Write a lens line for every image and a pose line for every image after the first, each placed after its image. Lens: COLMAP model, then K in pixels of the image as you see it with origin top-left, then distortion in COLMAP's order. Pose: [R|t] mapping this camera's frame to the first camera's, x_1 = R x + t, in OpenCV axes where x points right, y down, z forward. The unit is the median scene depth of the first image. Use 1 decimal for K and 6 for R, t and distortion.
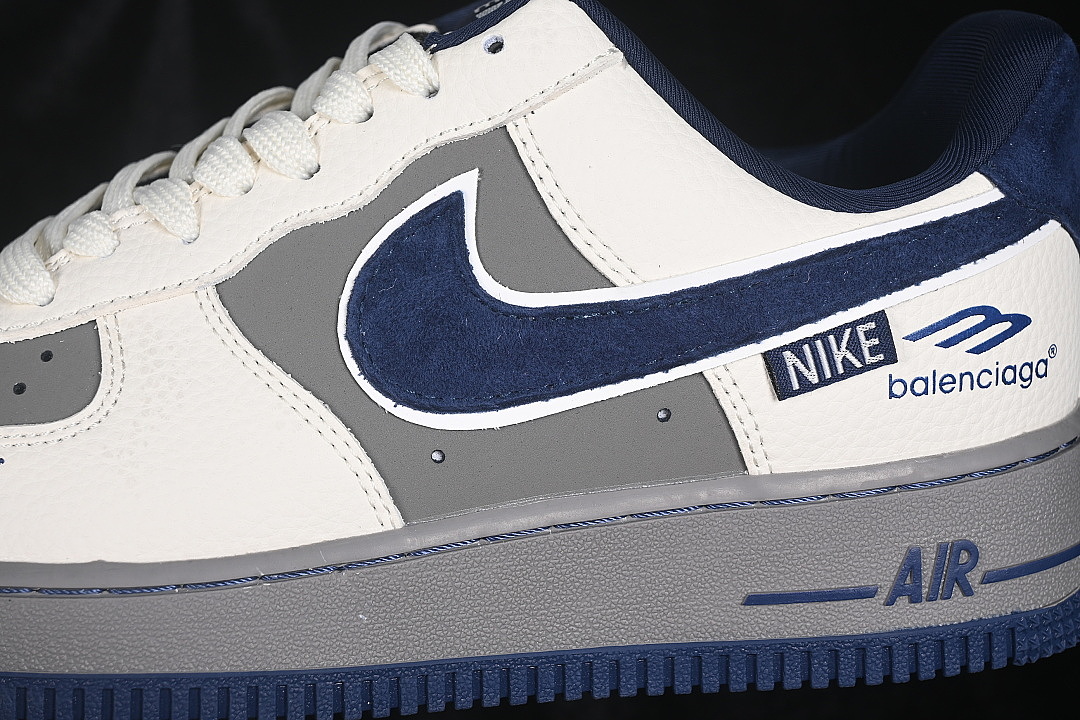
lens RADIAL K [[2417.8, 0, 562.5], [0, 2417.8, 359.6], [0, 0, 1]] dist [0.059585, 0.077035]
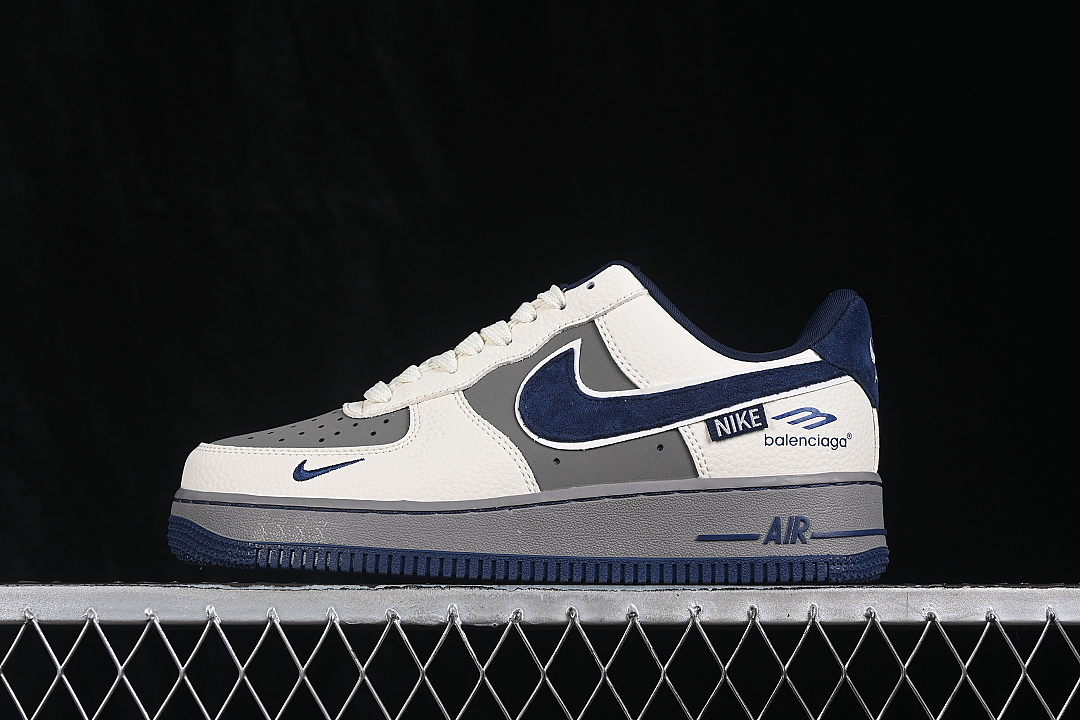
lens RADIAL K [[2321.6, 0, 540.0], [0, 2321.6, 360.0], [0, 0, 1]] dist [-0.034610, -0.105374]
pose [[0.991080, 0.016140, -0.132291, 0.211305], [-0.051374, 0.962189, -0.267492, 0.515716], [0.122971, 0.271903, 0.954435, -1.047220]]
